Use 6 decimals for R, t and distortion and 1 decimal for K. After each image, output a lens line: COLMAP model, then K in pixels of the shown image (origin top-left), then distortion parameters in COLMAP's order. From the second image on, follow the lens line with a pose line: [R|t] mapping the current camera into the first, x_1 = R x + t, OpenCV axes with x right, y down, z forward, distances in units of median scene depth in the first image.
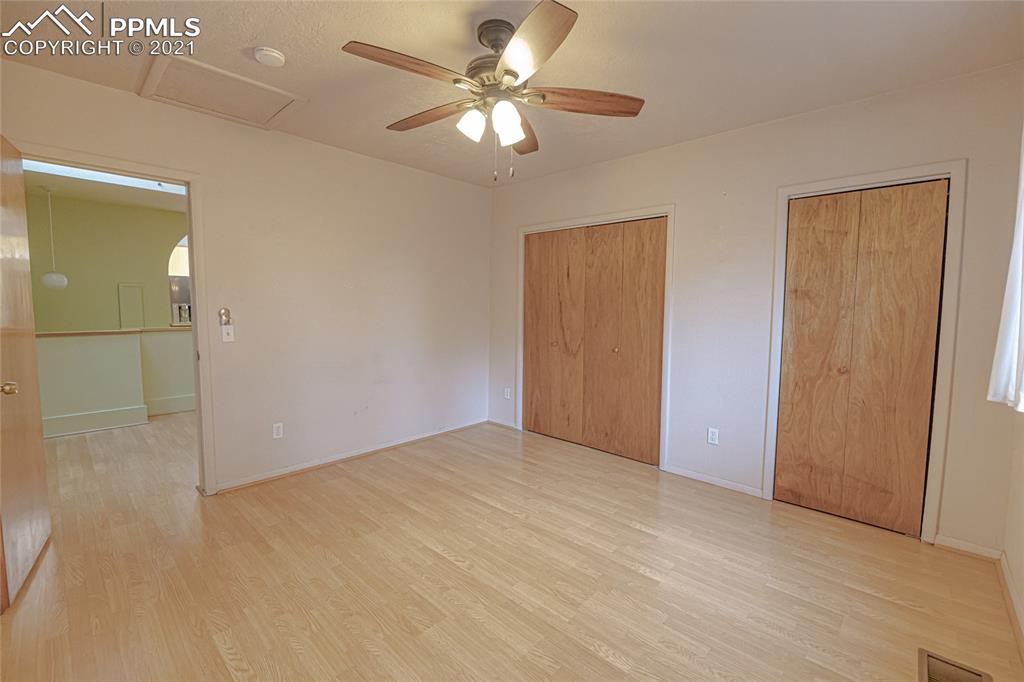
lens RADIAL K [[431.8, 0, 512.3], [0, 431.8, 338.7], [0, 0, 1]] dist [-0.009075, 0.000264]
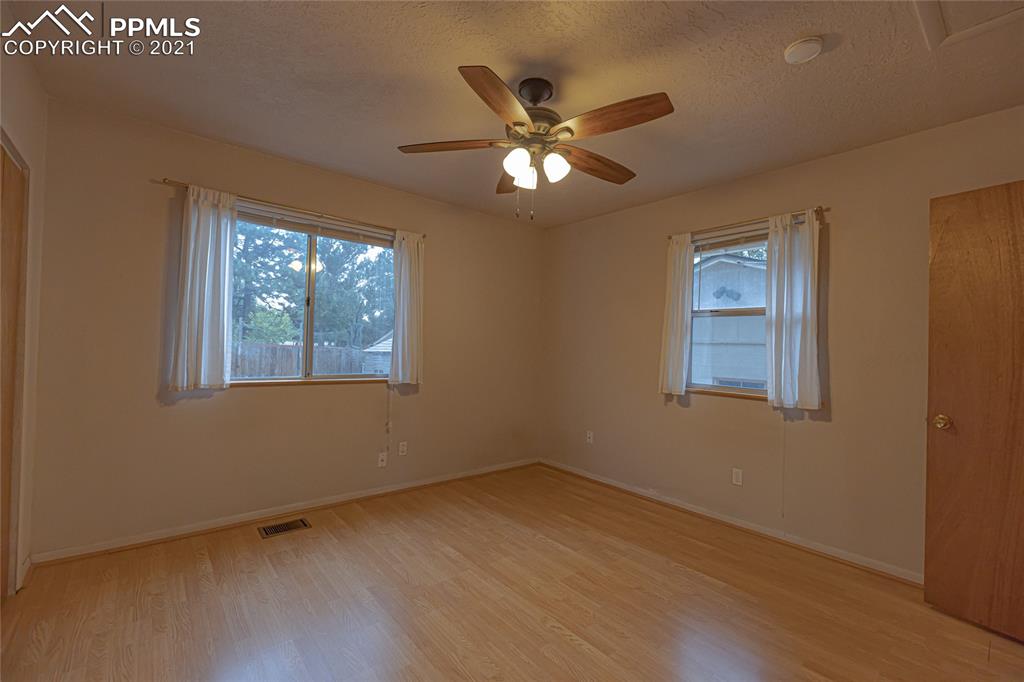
lens RADIAL K [[431.8, 0, 511.7], [0, 431.8, 338.9], [0, 0, 1]] dist [-0.009075, 0.000264]
pose [[-0.992345, -0.036728, 0.117913, -0.128978], [-0.029334, 0.997529, 0.063841, -0.143802], [-0.119966, 0.059893, -0.990970, 2.142344]]
